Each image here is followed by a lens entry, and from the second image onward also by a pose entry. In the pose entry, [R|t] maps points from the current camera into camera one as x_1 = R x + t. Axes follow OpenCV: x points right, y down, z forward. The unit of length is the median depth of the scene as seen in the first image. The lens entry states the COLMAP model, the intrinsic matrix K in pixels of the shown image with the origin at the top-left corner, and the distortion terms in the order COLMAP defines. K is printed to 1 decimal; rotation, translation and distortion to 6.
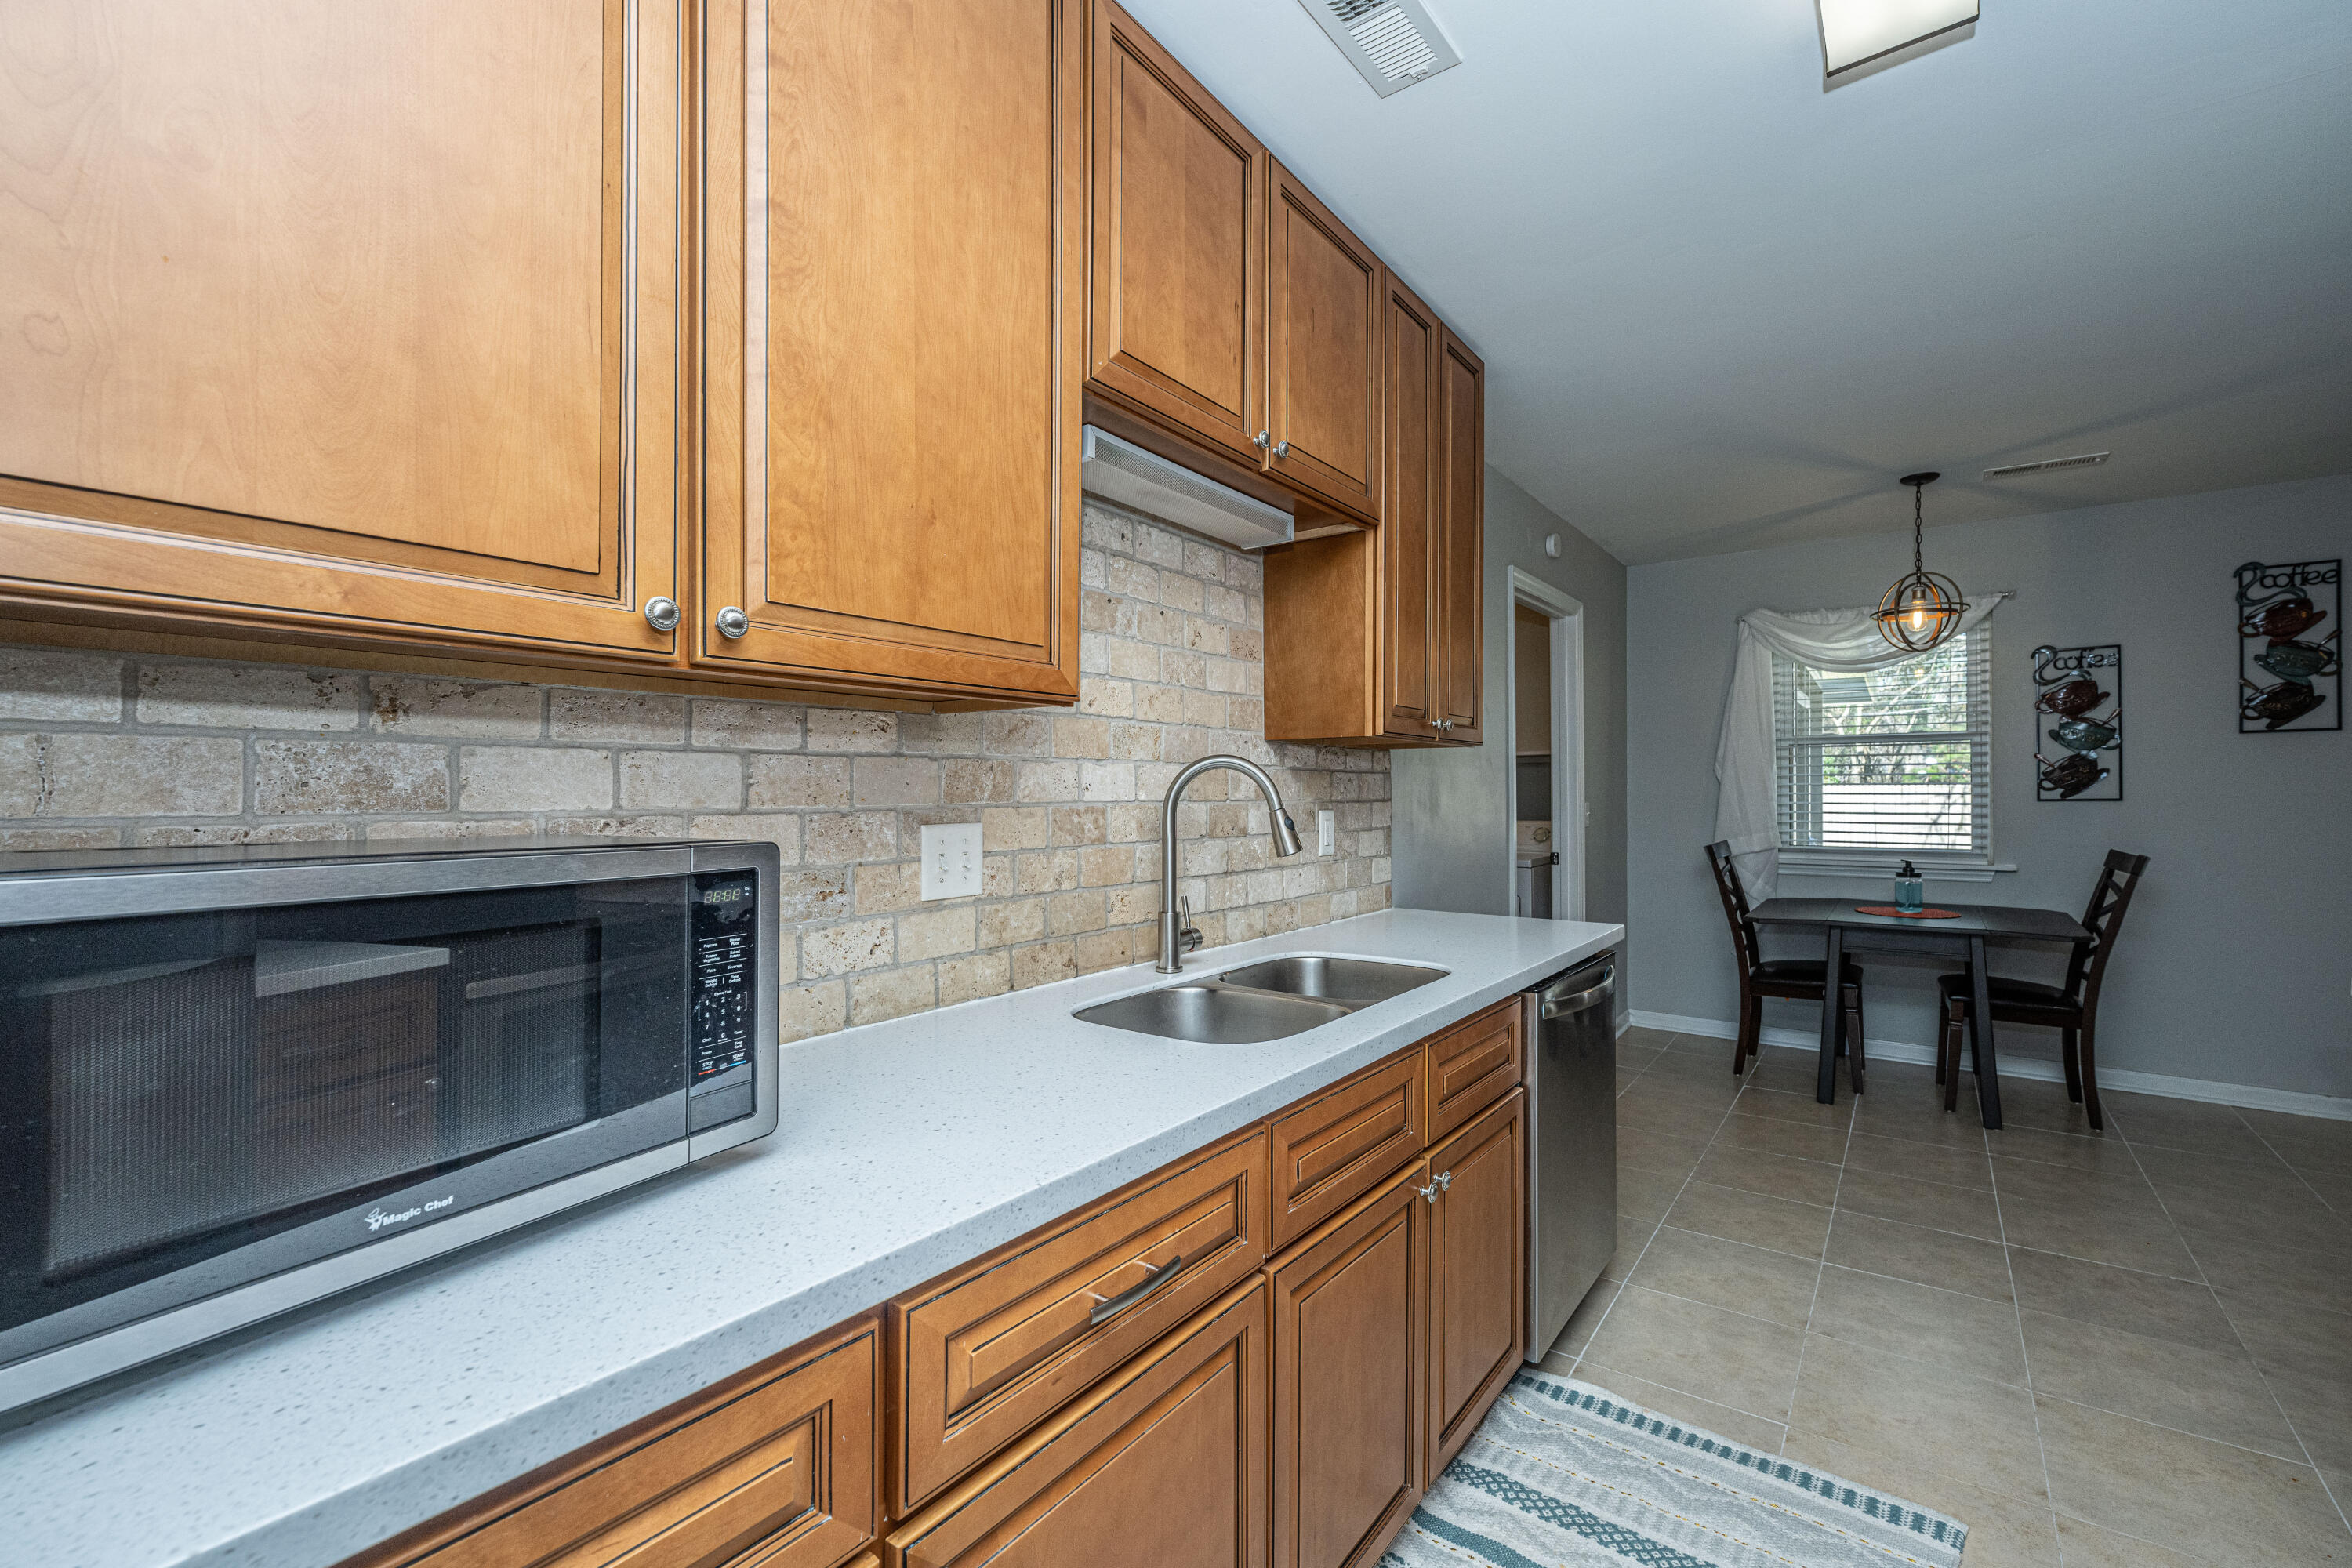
lens RADIAL K [[945.7, 0, 1241.0], [0, 945.7, 784.8], [0, 0, 1]] dist [-0.001952, -0.000456]
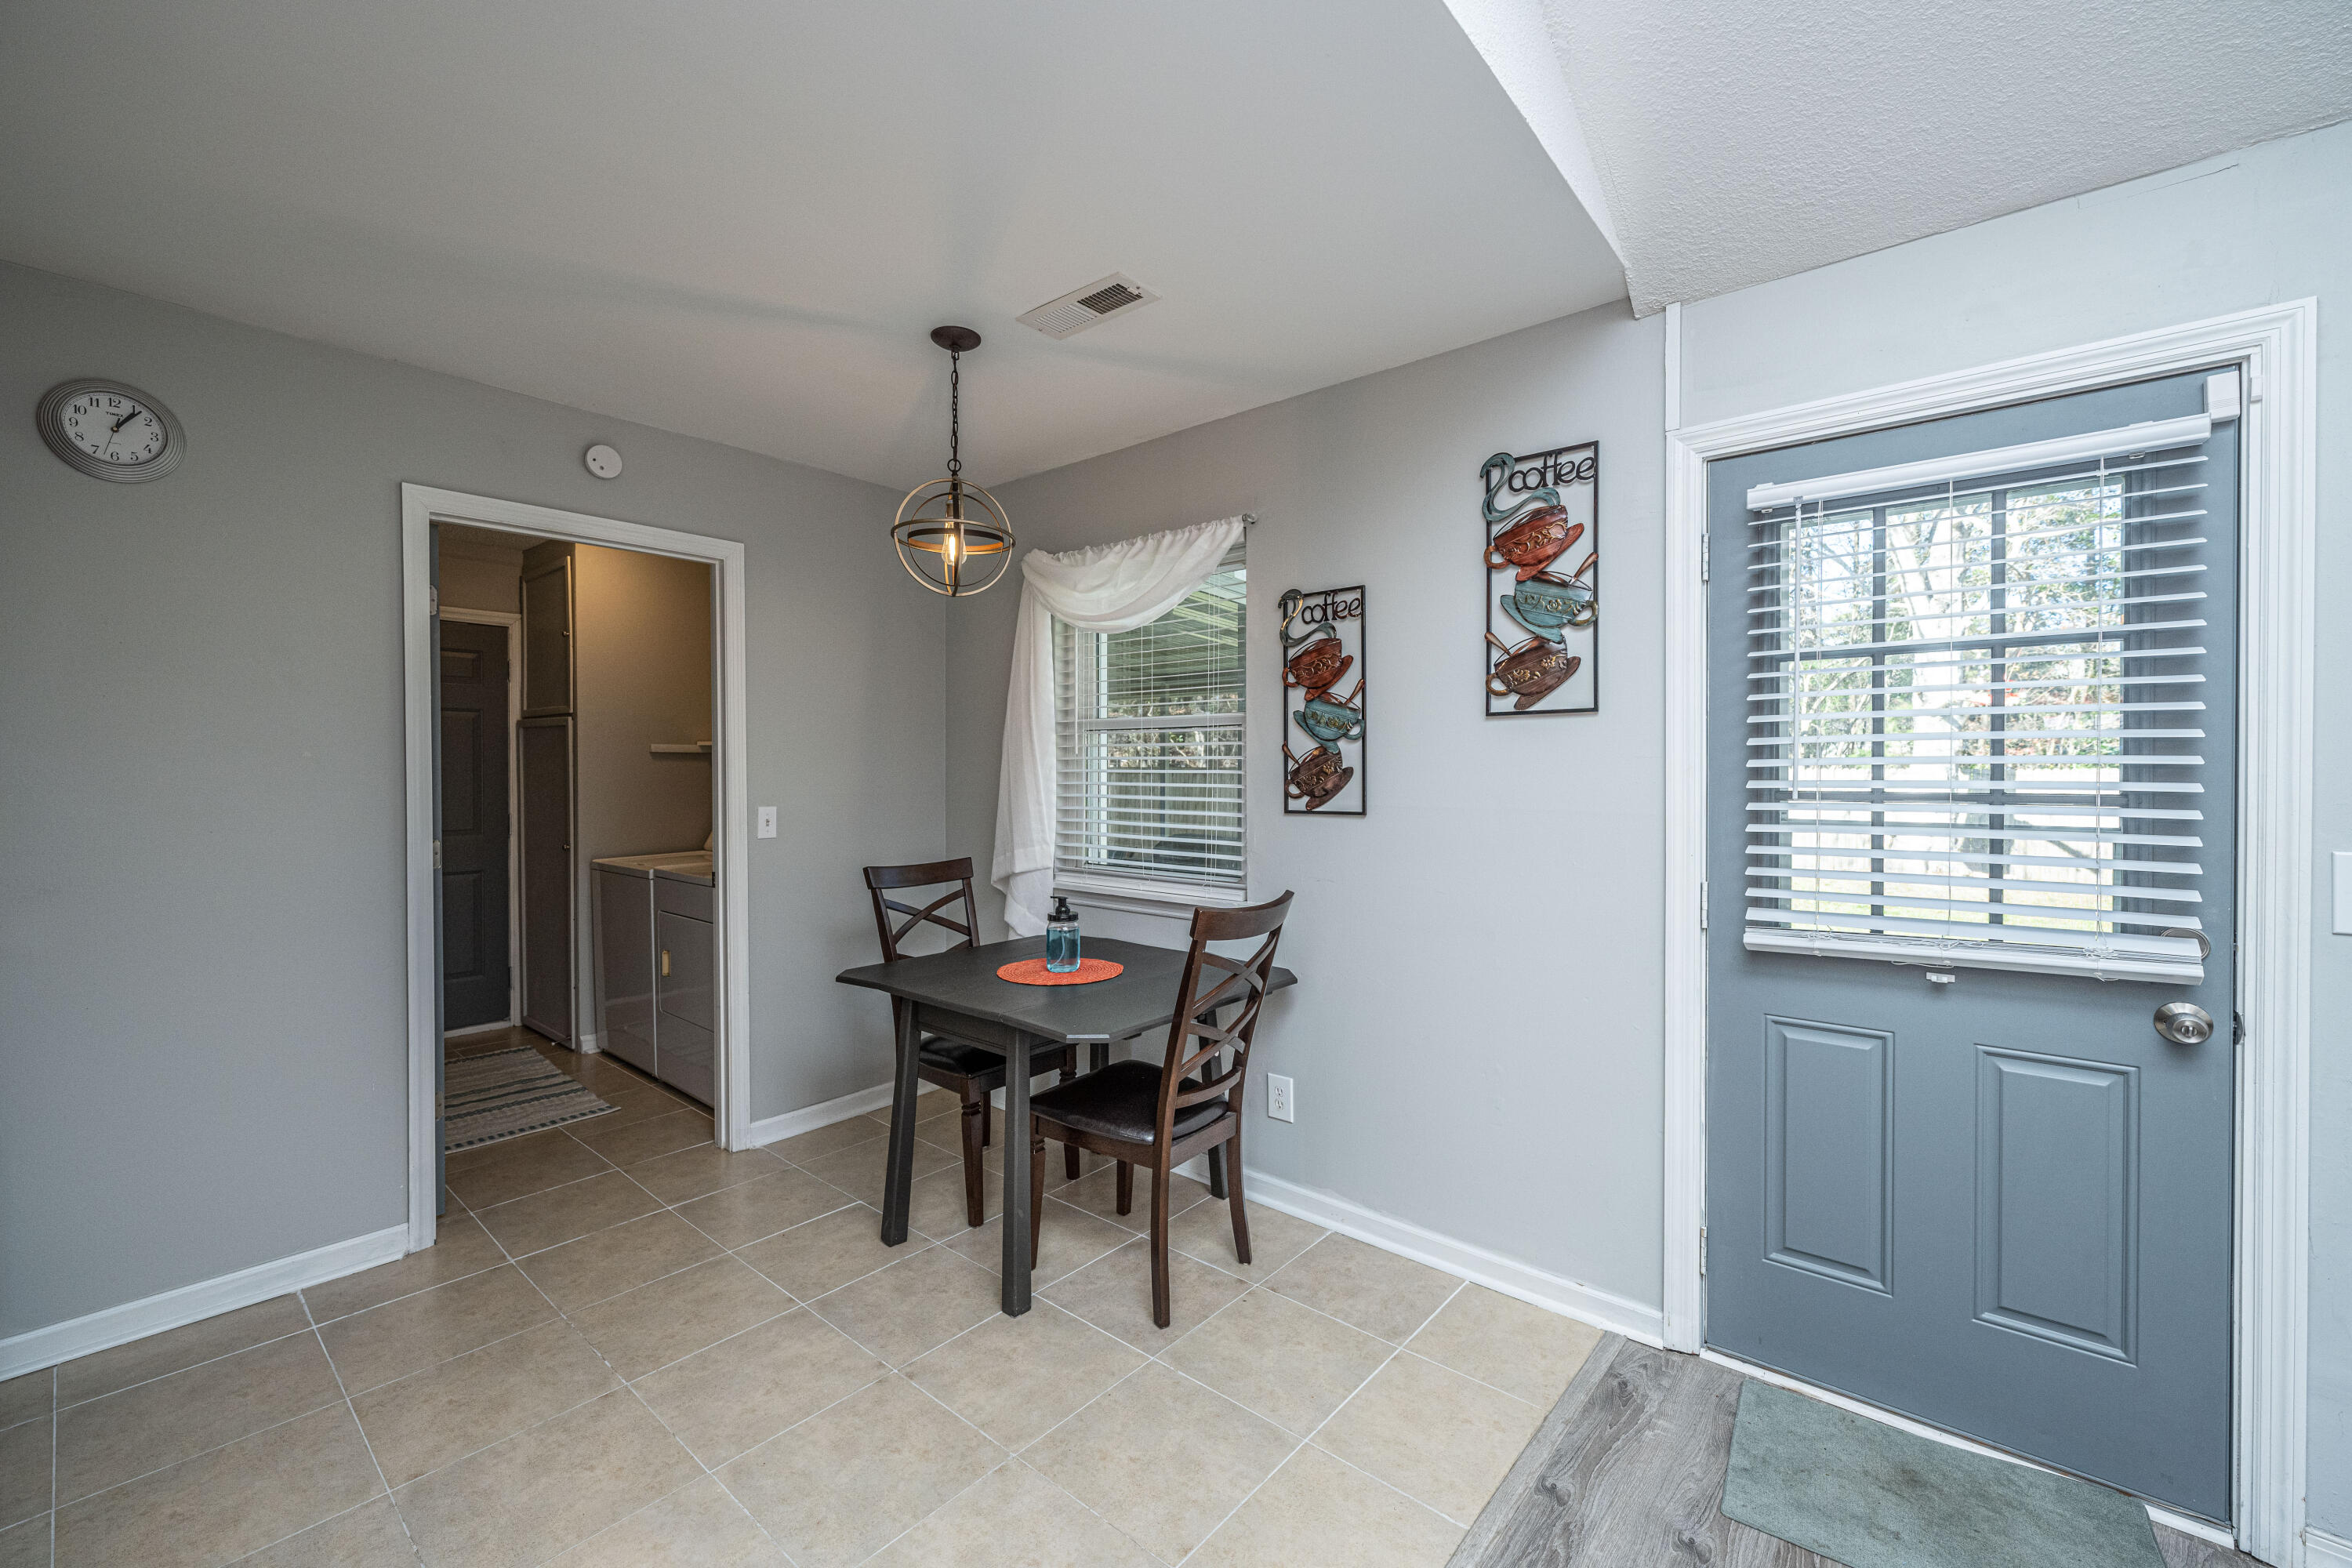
lens RADIAL K [[945.7, 0, 1159.2], [0, 945.7, 772.9], [0, 0, 1]] dist [-0.001952, -0.000456]
pose [[0.996080, -0.000825, -0.088458, 0.856957], [0.002351, 0.999850, 0.017147, -0.026568], [0.088431, -0.017288, 0.995932, 0.312357]]
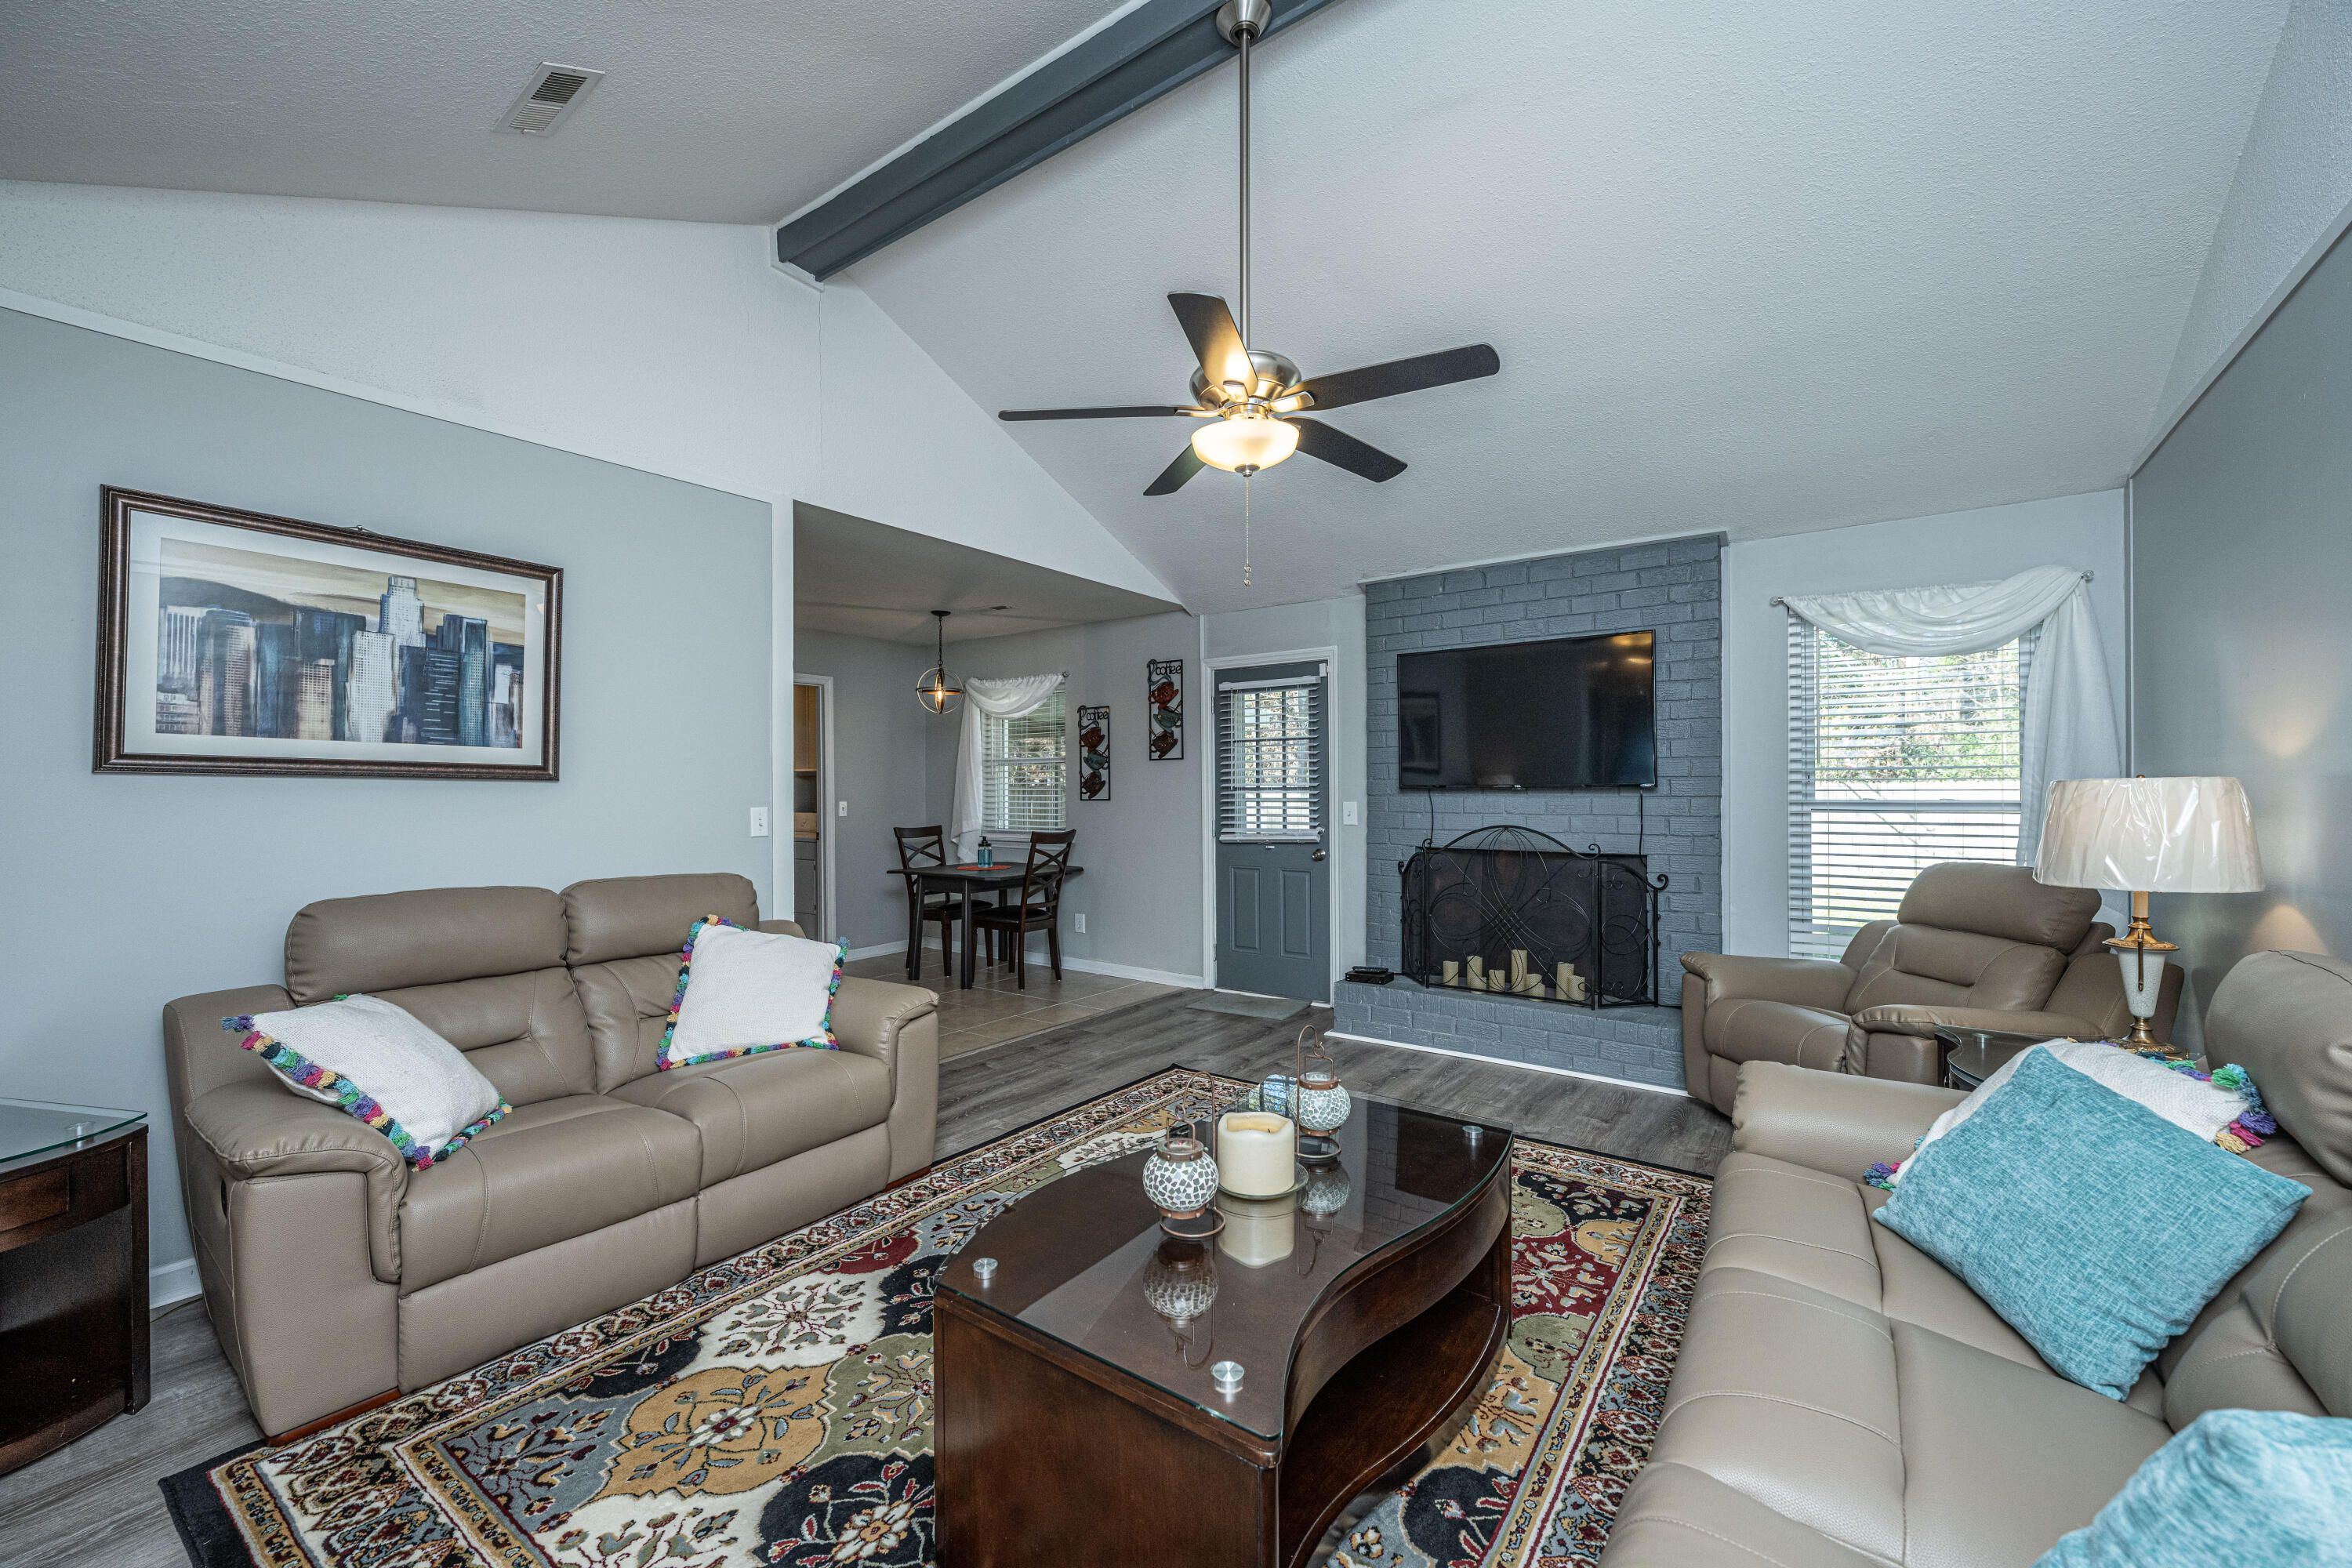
lens RADIAL K [[945.7, 0, 1186.8], [0, 945.7, 789.4], [0, 0, 1]] dist [-0.001952, -0.000456]
pose [[0.999977, -0.005826, 0.003414, 1.076802], [0.005785, 0.999913, 0.011893, -0.021500], [-0.003483, -0.011873, 0.999923, -0.672452]]
